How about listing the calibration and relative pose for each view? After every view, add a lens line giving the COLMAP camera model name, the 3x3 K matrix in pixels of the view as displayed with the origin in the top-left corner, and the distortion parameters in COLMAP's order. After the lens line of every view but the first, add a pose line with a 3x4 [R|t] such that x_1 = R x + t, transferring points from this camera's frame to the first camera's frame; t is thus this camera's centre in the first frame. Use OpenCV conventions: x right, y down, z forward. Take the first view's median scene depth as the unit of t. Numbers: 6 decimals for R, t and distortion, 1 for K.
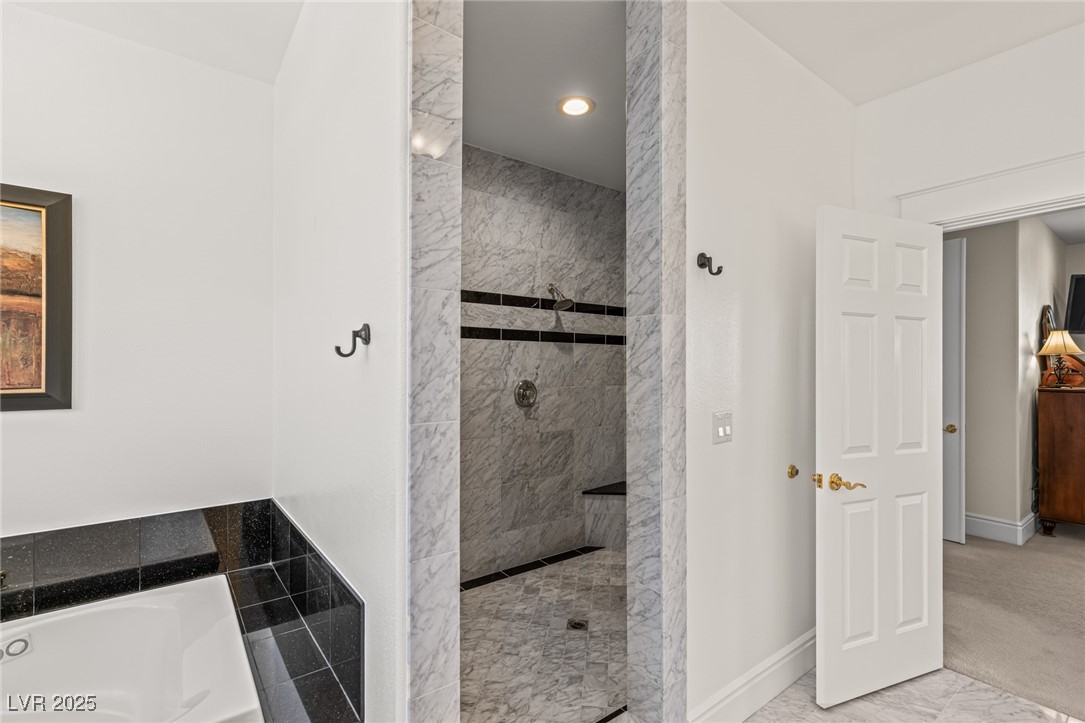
lens RADIAL K [[494.2, 0, 554.6], [0, 494.2, 367.1], [0, 0, 1]] dist [0.008661, -0.000121]
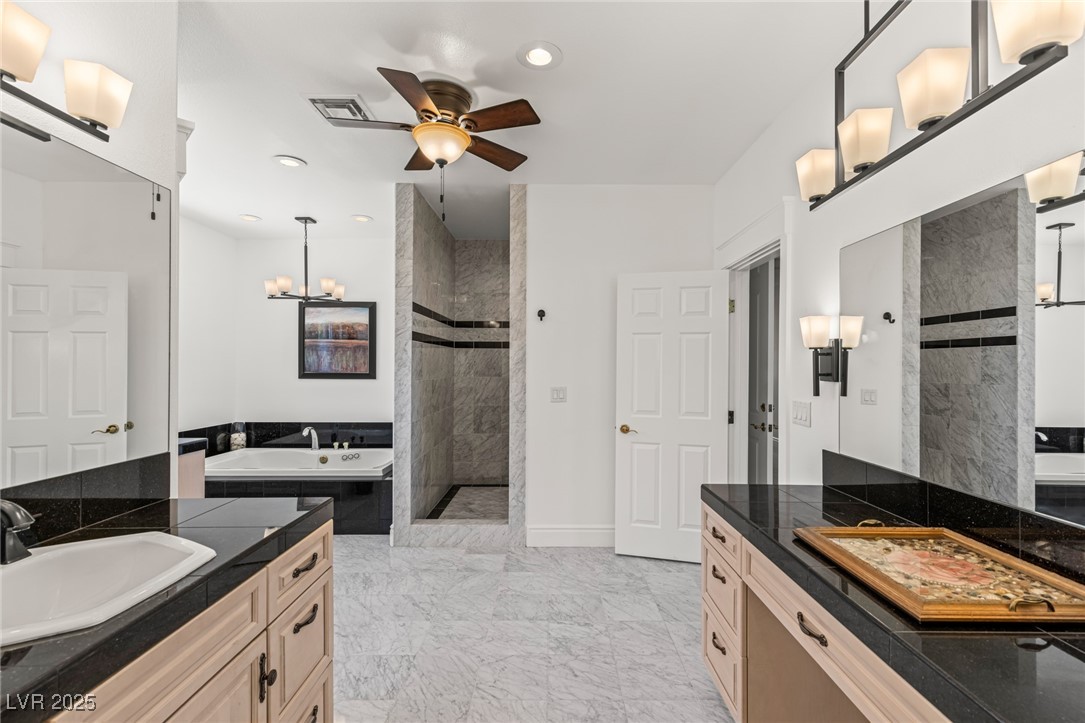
lens RADIAL K [[486.2, 0, 549.8], [0, 486.2, 363.3], [0, 0, 1]] dist [0.011985, -0.003249]
pose [[0.795754, -0.000051, -0.605619, 1.650269], [-0.000647, 0.999999, -0.000934, -0.002641], [0.605619, 0.001135, 0.795754, -0.642310]]
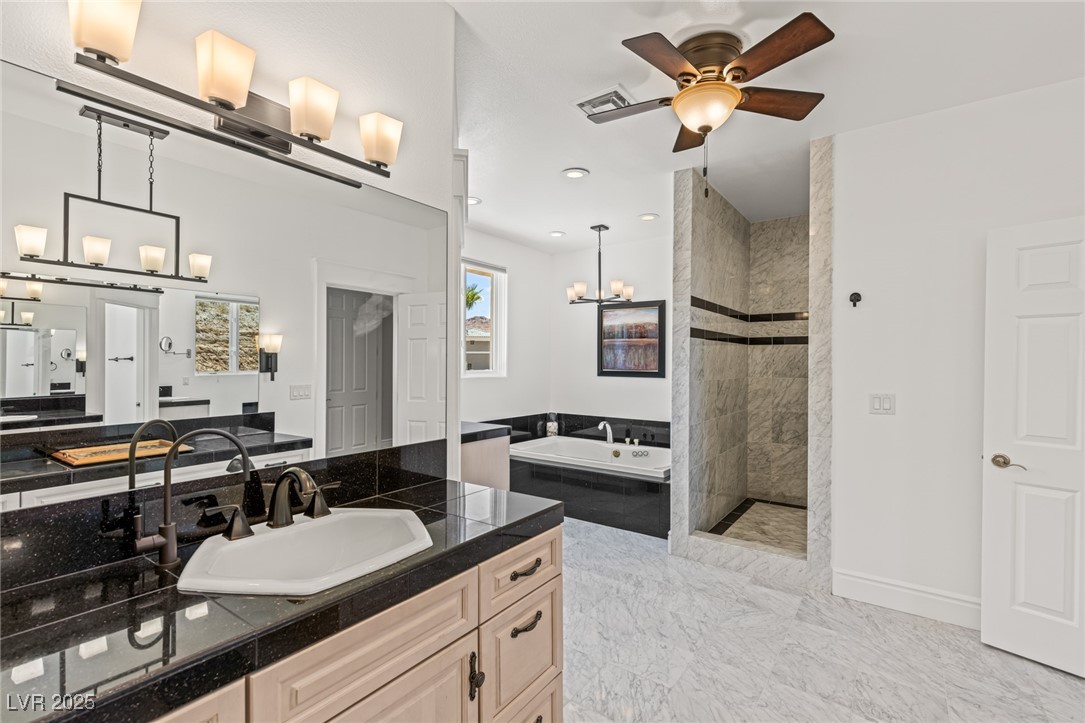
lens RADIAL K [[486.2, 0, 549.8], [0, 486.2, 363.3], [0, 0, 1]] dist [0.011985, -0.003249]
pose [[0.295991, 0.003572, -0.955184, 1.601179], [-0.001865, 0.999993, 0.003162, -0.004461], [0.955189, 0.000846, 0.295996, -0.441731]]
